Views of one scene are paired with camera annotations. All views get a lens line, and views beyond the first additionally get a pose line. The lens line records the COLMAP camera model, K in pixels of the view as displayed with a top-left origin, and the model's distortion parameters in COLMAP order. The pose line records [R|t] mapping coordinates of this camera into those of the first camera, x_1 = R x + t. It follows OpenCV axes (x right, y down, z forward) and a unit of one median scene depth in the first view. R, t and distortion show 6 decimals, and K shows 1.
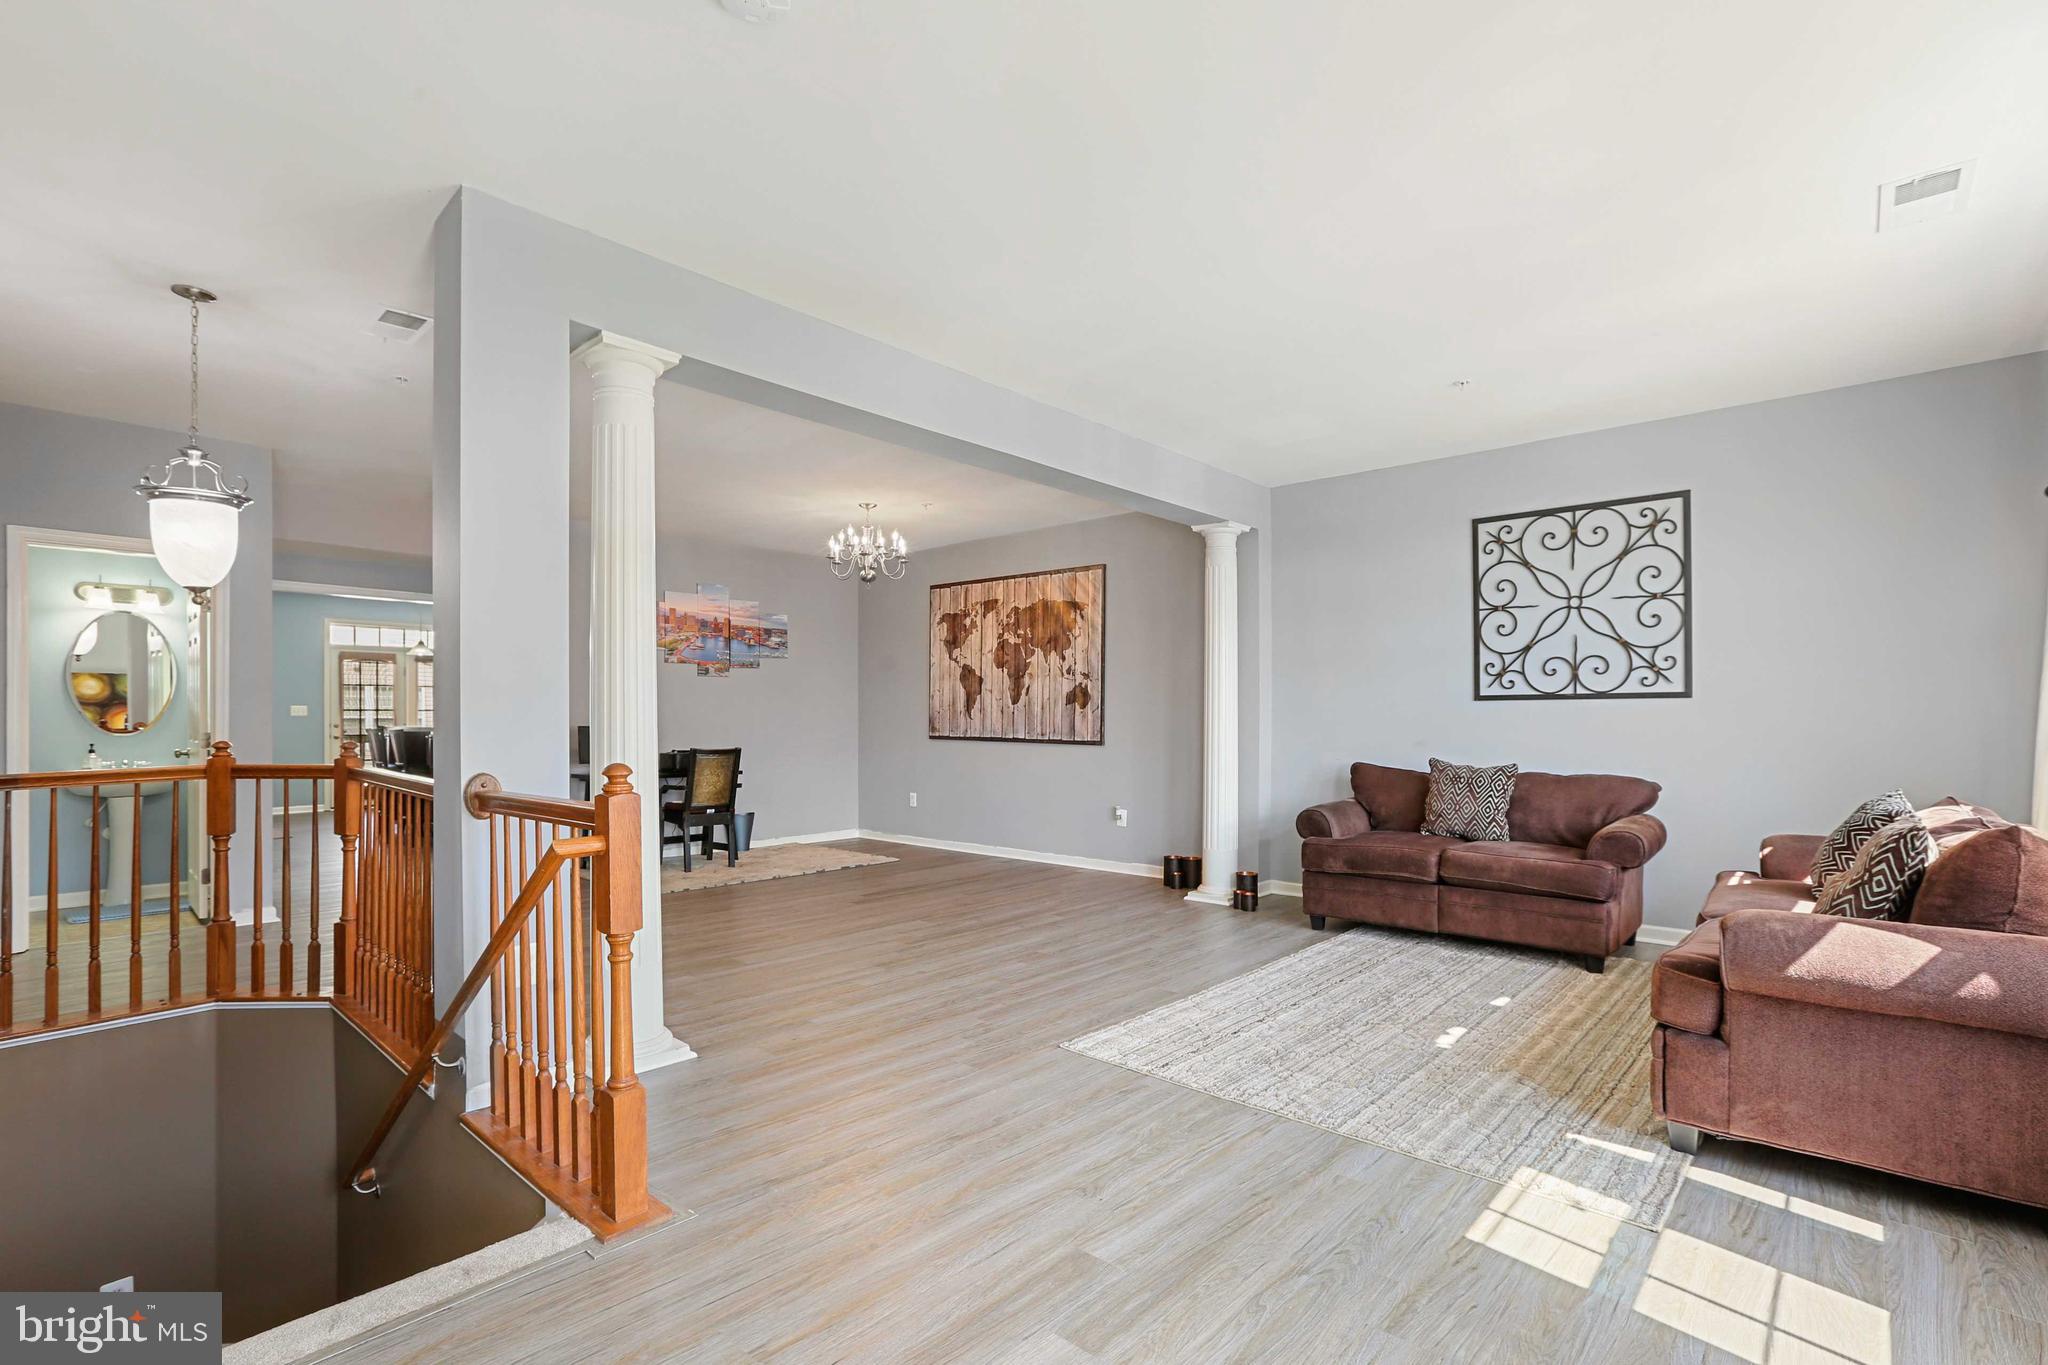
lens RADIAL K [[942.1, 0, 1026.4], [0, 942.1, 707.6], [0, 0, 1]] dist [-0.042923, 0.020696]
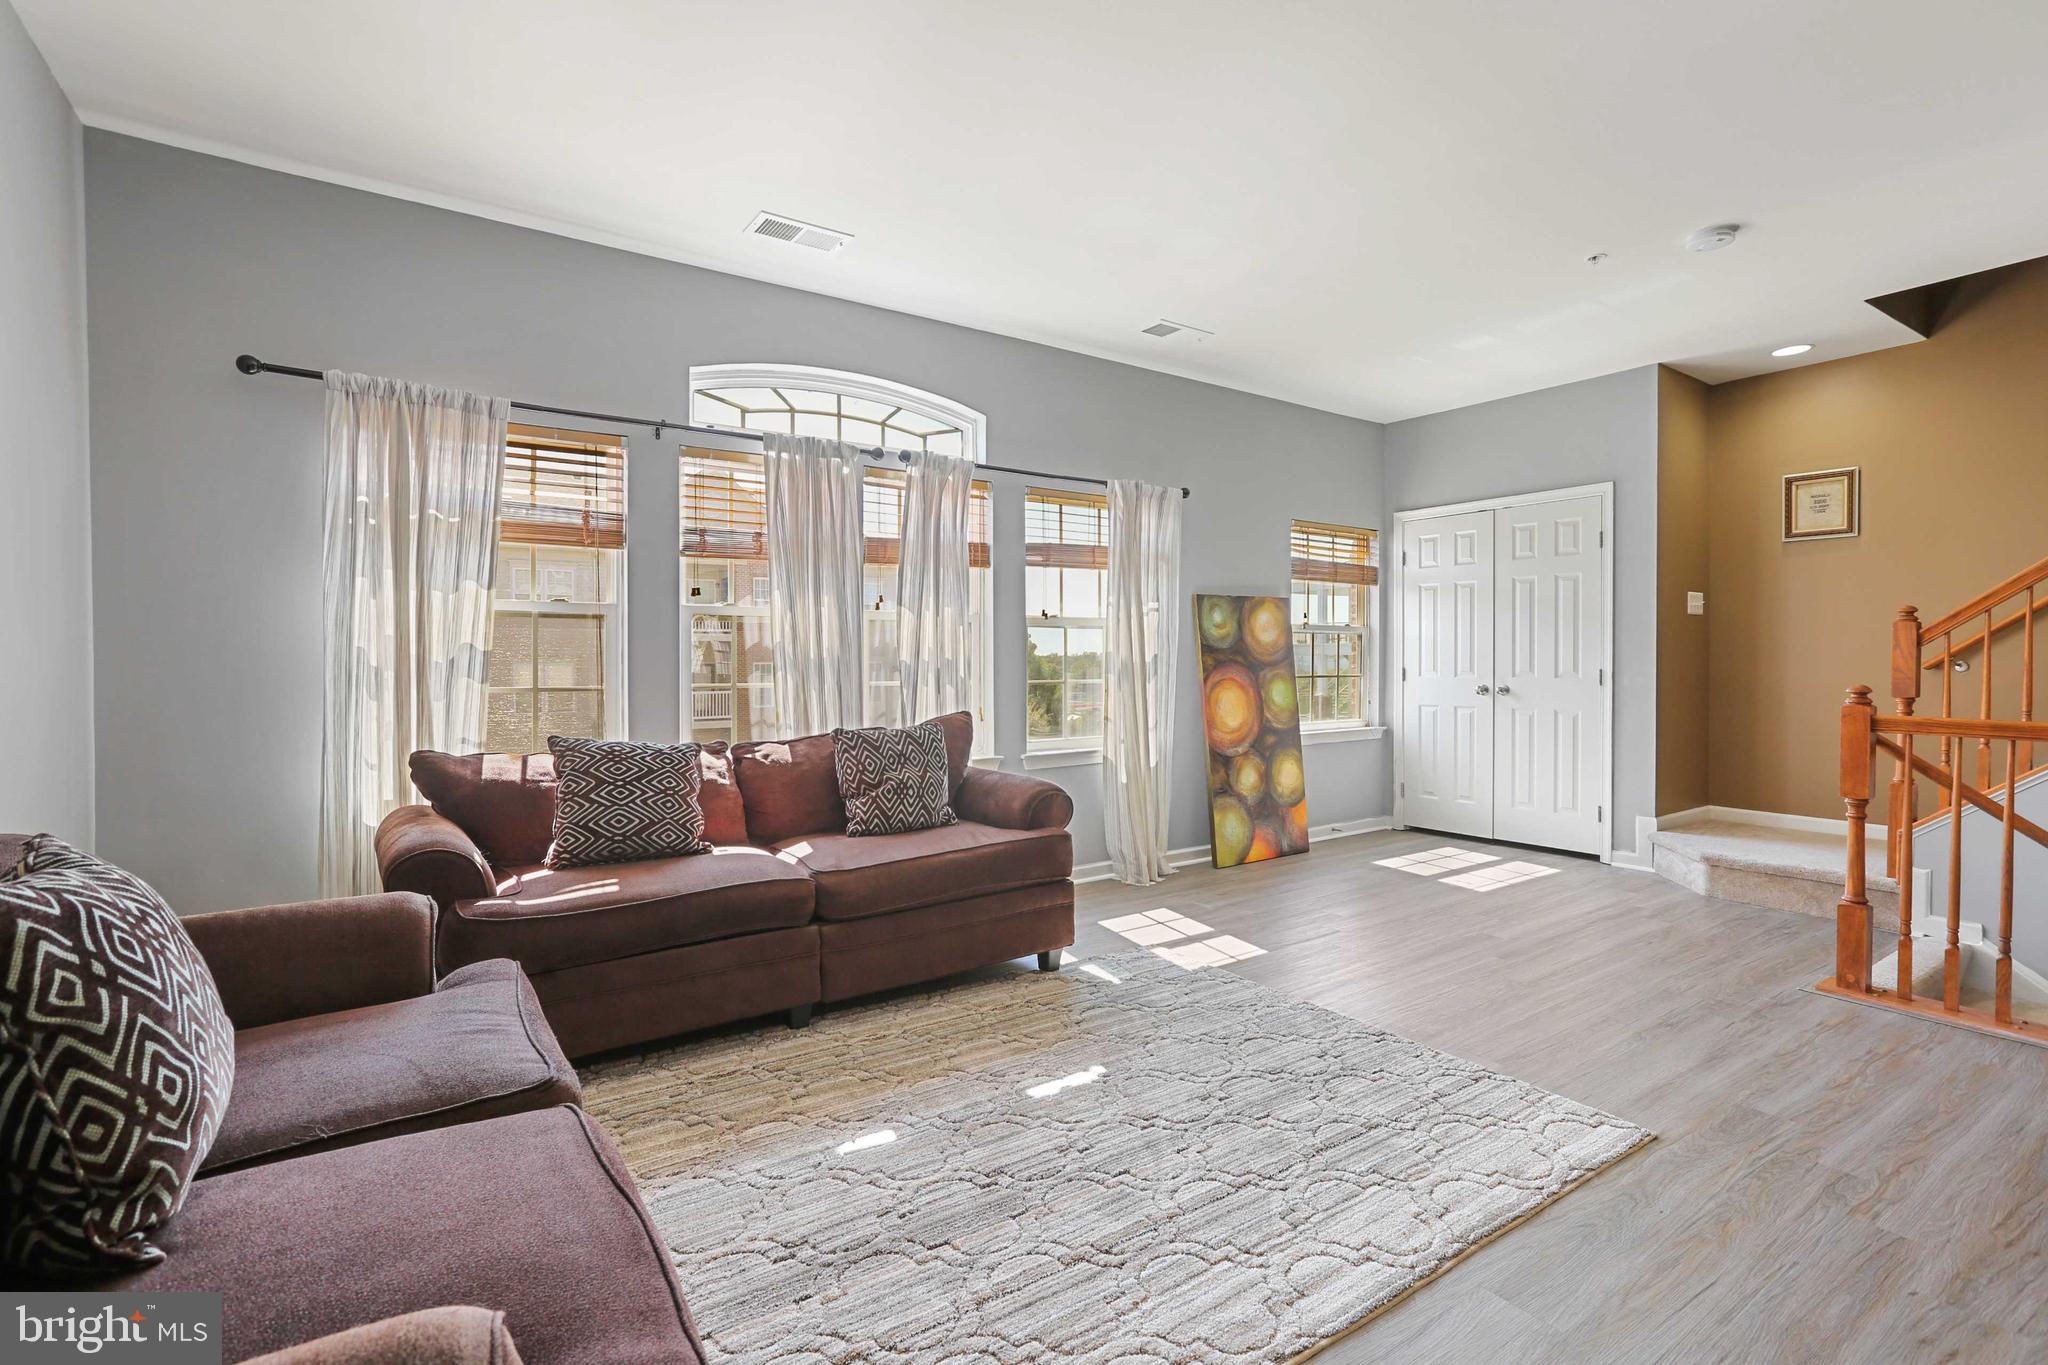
lens RADIAL K [[934.3, 0, 1016.9], [0, 934.3, 669.9], [0, 0, 1]] dist [-0.044024, 0.029277]
pose [[-0.970683, 0.000678, 0.240363, 0.212167], [0.001189, 0.999997, 0.001980, 0.017034], [-0.240361, 0.002208, -0.970681, 1.156046]]
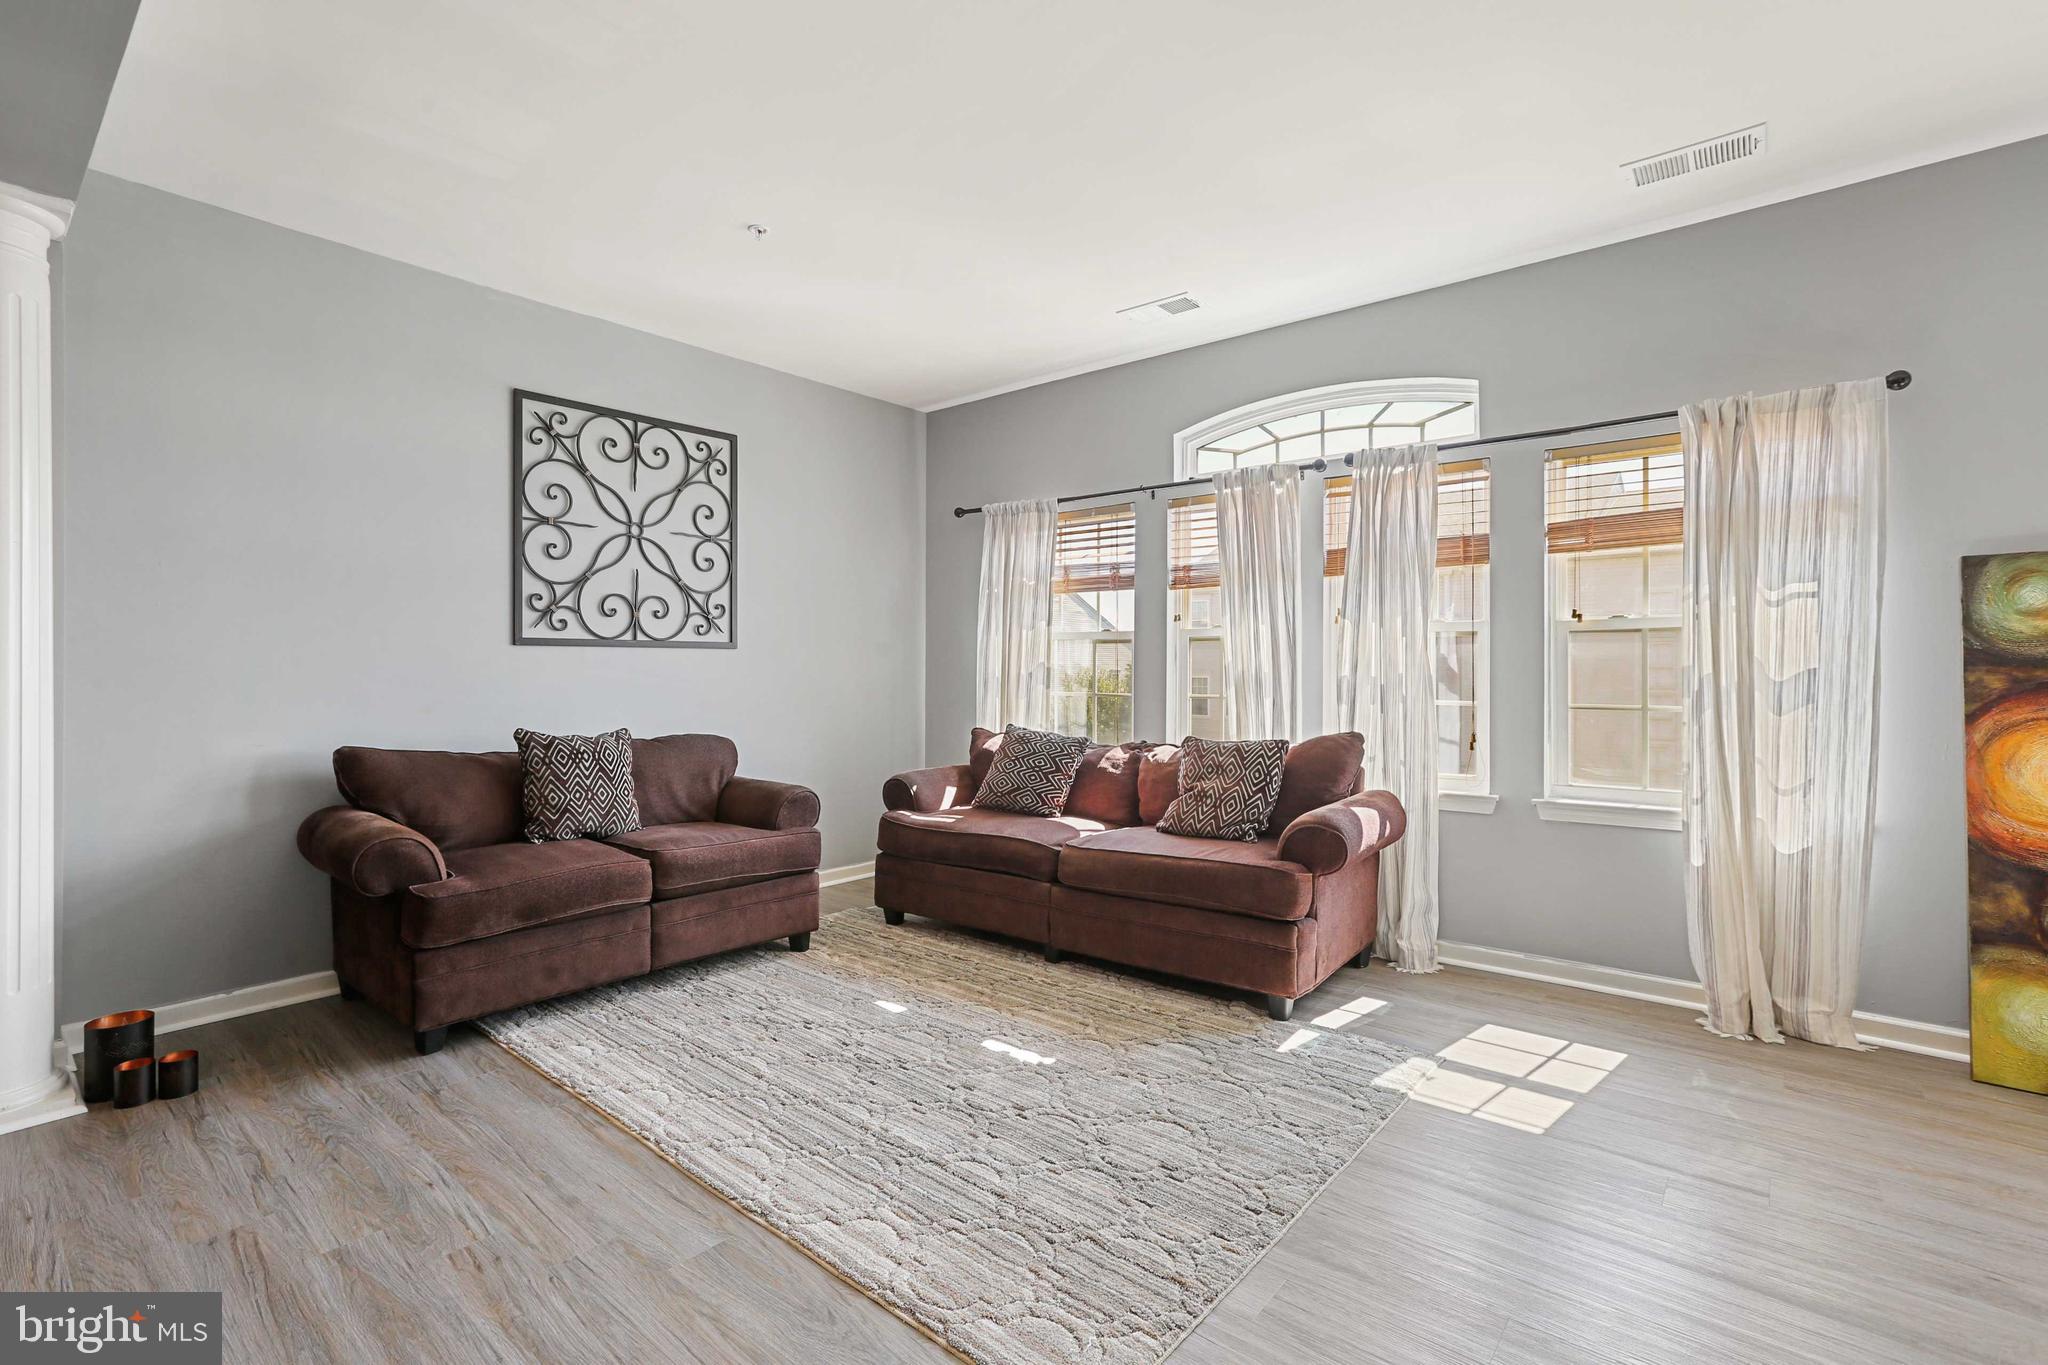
lens RADIAL K [[934.3, 0, 1016.9], [0, 934.3, 669.9], [0, 0, 1]] dist [-0.044024, 0.029277]
pose [[-0.036614, 0.000984, 0.999329, -0.252325], [-0.010382, 0.999945, -0.001364, 0.009151], [-0.999276, -0.010425, -0.036601, 0.692181]]
